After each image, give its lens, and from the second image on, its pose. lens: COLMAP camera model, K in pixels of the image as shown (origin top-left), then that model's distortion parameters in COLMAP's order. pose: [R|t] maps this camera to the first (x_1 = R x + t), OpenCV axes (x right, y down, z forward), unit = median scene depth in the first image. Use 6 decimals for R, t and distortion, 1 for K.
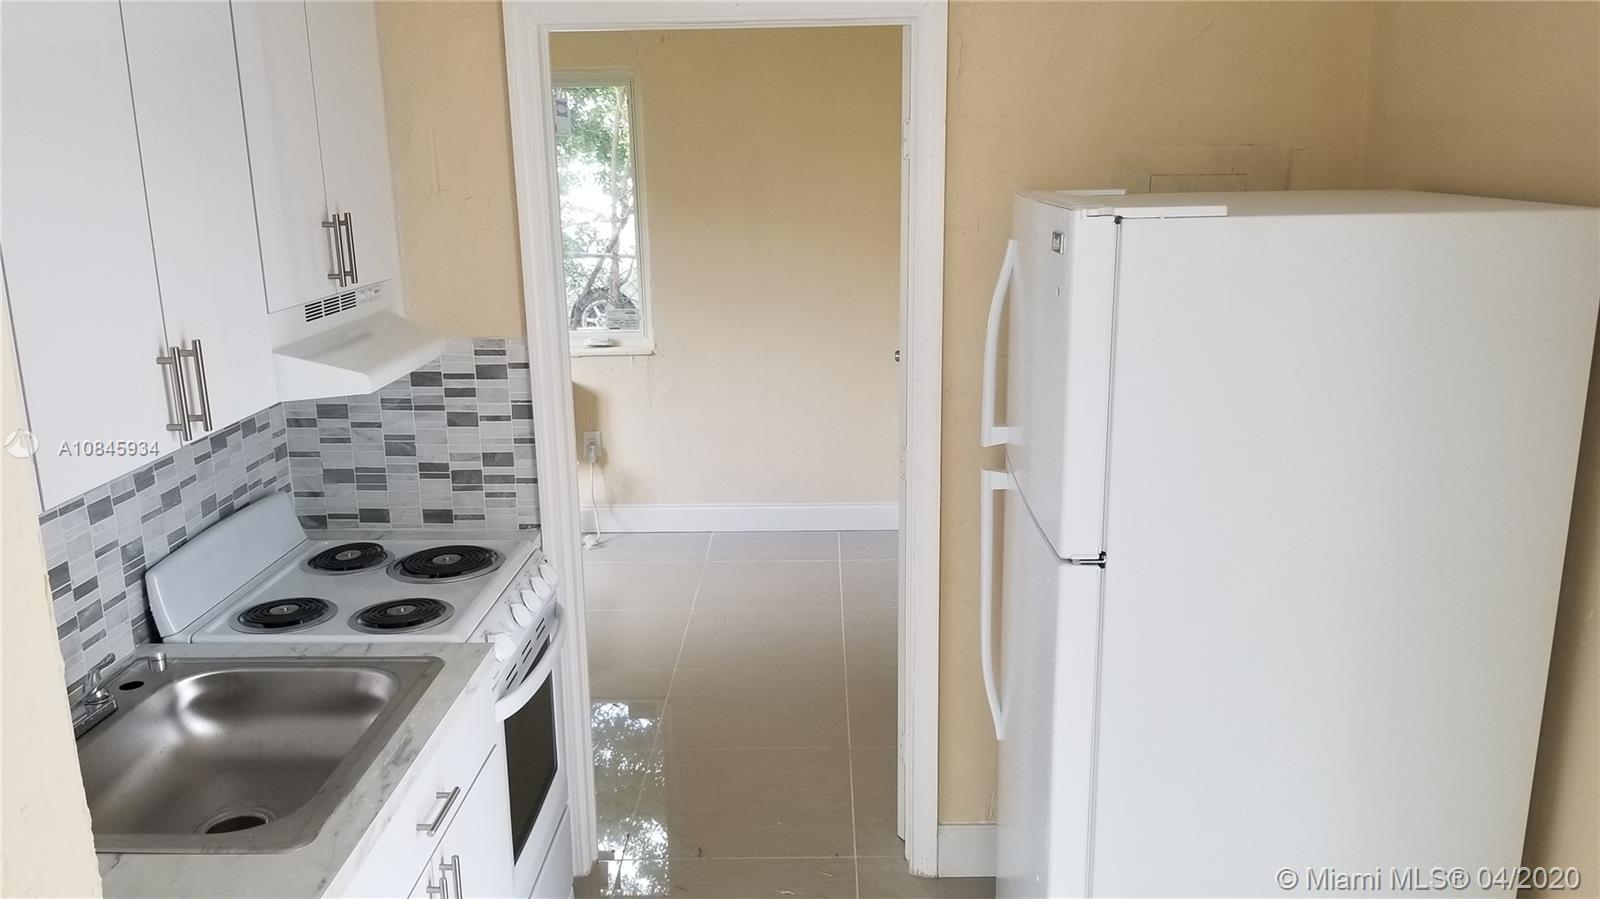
lens RADIAL K [[1230.8, 0, 800.0], [0, 1230.8, 449.5], [0, 0, 1]] dist [0.029522, -0.100120]
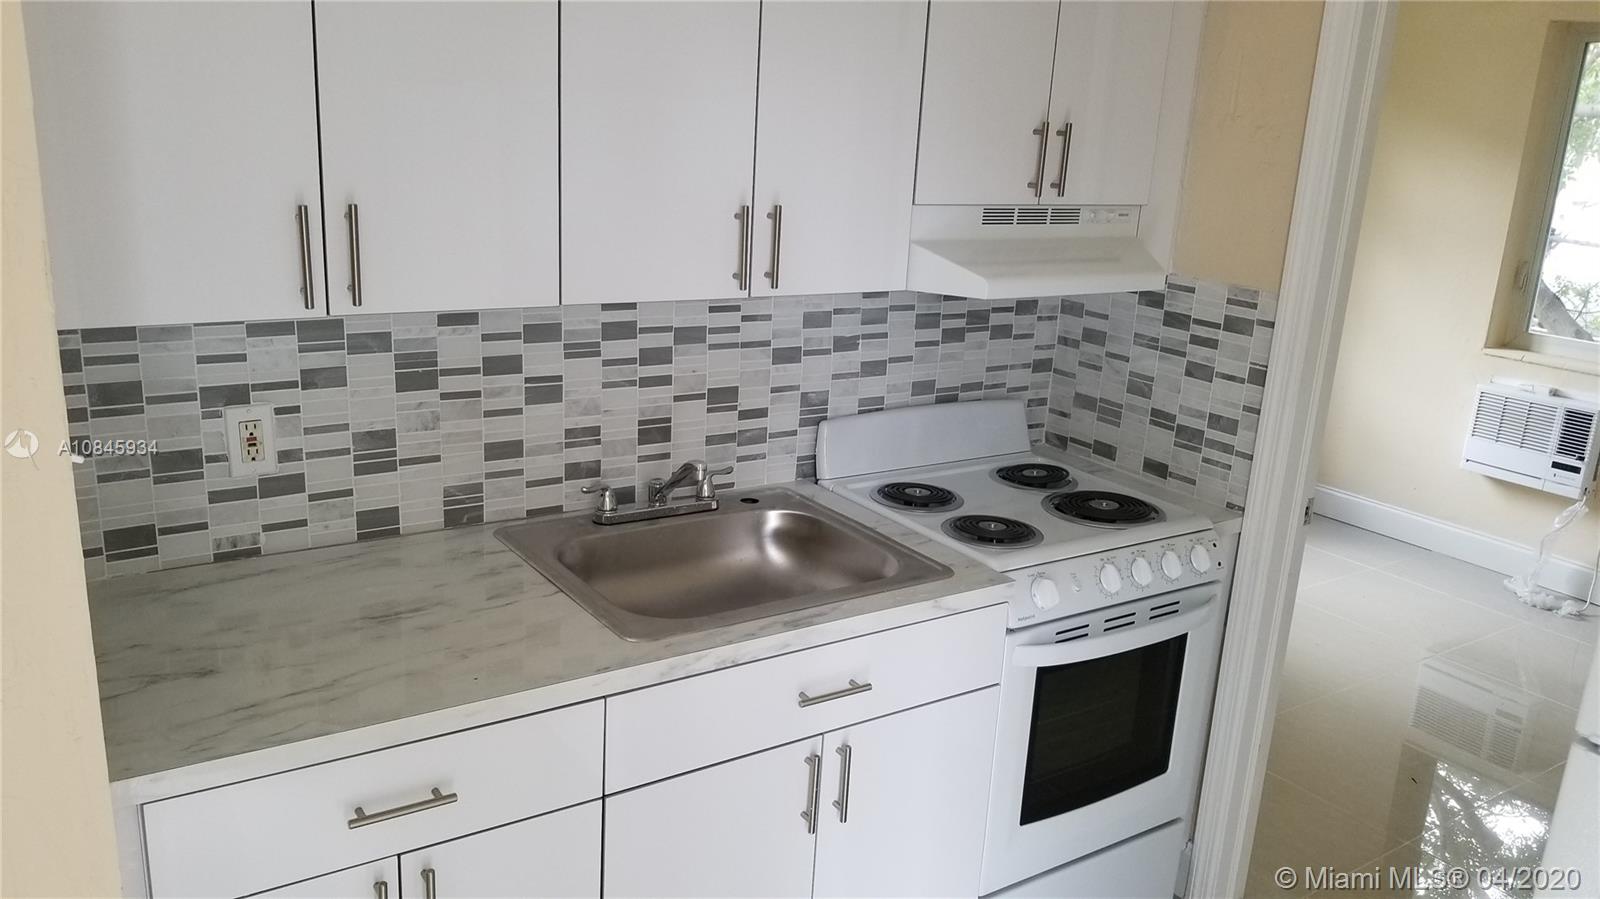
lens RADIAL K [[1230.8, 0, 800.0], [0, 1230.8, 449.5], [0, 0, 1]] dist [0.029522, -0.100120]
pose [[0.561821, 0.255291, -0.786882, 0.291284], [-0.244812, 0.959895, 0.136631, -0.021380], [0.790205, 0.115876, 0.601787, 0.228516]]
